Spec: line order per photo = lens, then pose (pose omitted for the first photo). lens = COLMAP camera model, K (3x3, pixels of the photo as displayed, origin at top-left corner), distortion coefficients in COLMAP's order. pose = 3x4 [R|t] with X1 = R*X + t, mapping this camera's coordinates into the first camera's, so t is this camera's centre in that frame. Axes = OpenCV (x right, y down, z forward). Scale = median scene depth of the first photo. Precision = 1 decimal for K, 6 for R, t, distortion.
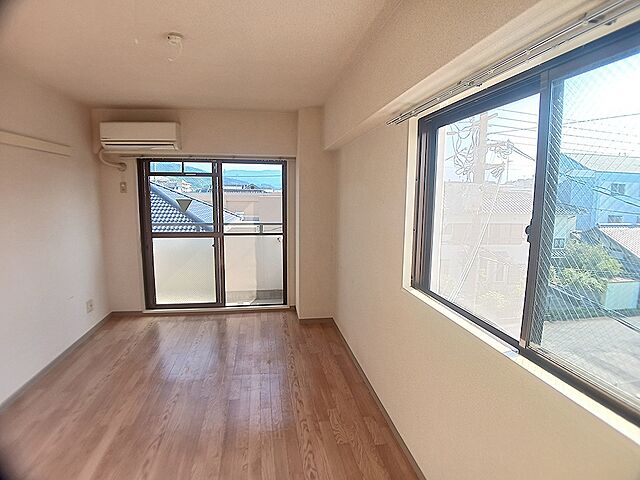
lens RADIAL K [[348.8, 0, 320.0], [0, 348.8, 240.0], [0, 0, 1]] dist [-0.083187, 0.000721]
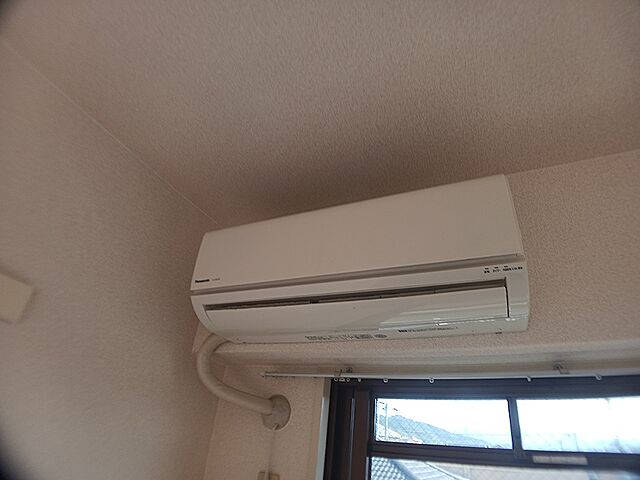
lens RADIAL K [[348.8, 0, 320.0], [0, 348.8, 240.0], [0, 0, 1]] dist [-0.083187, 0.000721]
pose [[0.819281, -0.231084, -0.524766, -0.387644], [-0.157306, 0.789499, -0.593250, -0.170314], [0.551393, 0.568587, 0.610470, 0.782429]]
